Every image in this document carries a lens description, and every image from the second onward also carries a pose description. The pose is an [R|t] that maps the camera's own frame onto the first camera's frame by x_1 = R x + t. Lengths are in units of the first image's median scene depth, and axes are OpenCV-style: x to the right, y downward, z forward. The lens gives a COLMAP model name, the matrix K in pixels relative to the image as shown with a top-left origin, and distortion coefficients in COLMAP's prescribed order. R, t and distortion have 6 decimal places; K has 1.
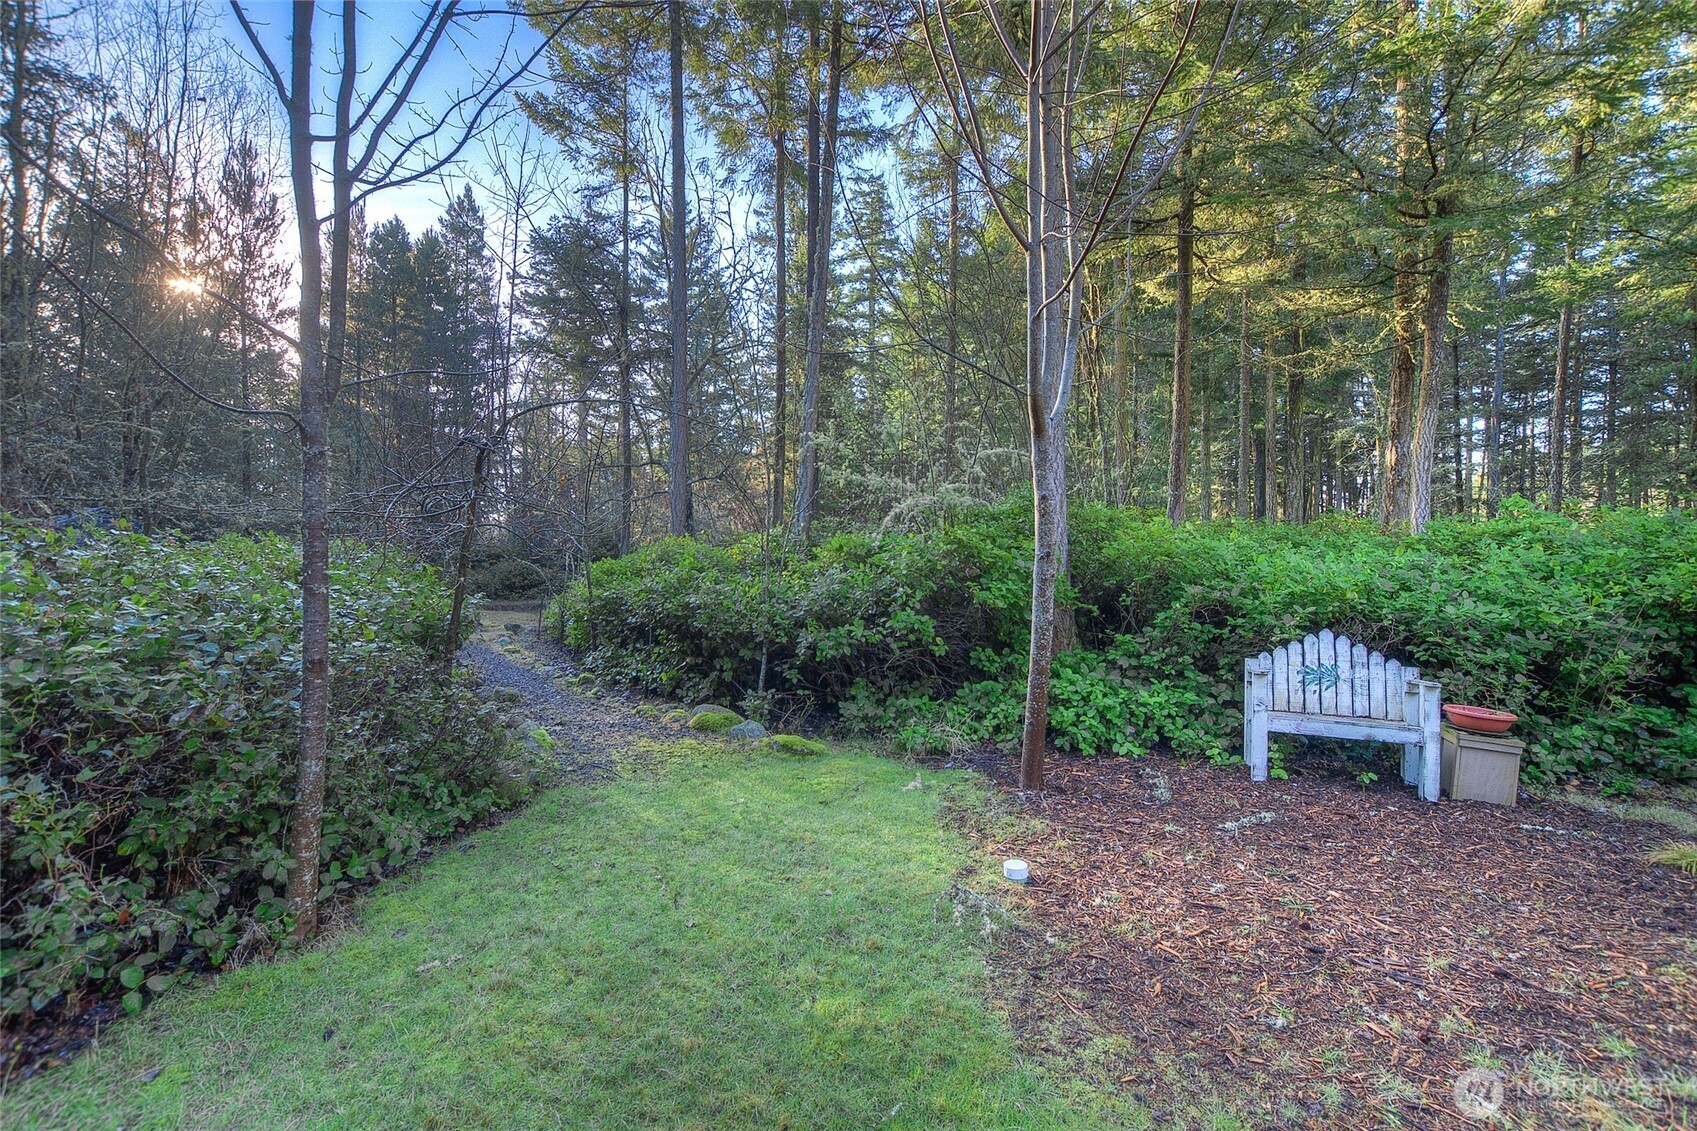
lens RADIAL K [[742.7, 0, 859.4], [0, 742.7, 561.1], [0, 0, 1]] dist [-0.024537, -0.000196]
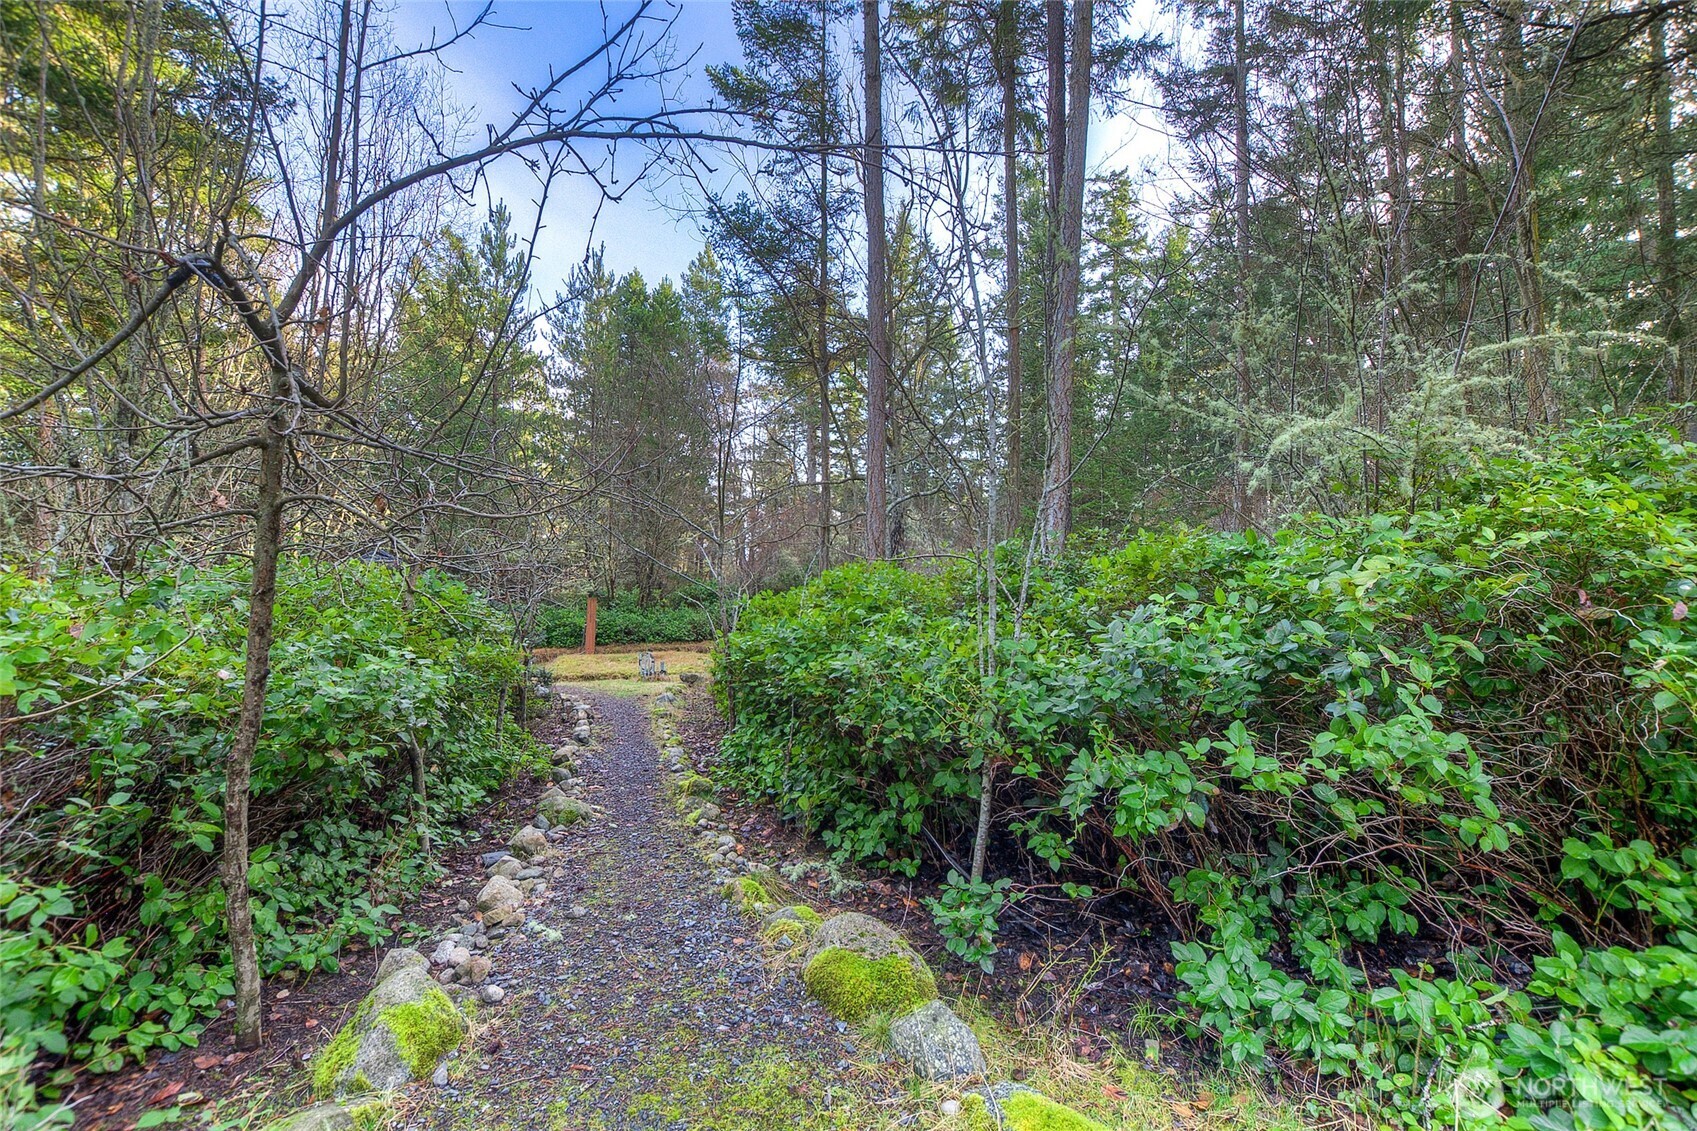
lens RADIAL K [[742.7, 0, 862.8], [0, 742.7, 564.0], [0, 0, 1]] dist [-0.024537, -0.000196]
pose [[0.953215, -0.012673, -0.302027, -0.062659], [-0.003644, 0.998567, -0.053401, 0.010765], [0.302271, 0.052003, 0.951802, 0.550108]]
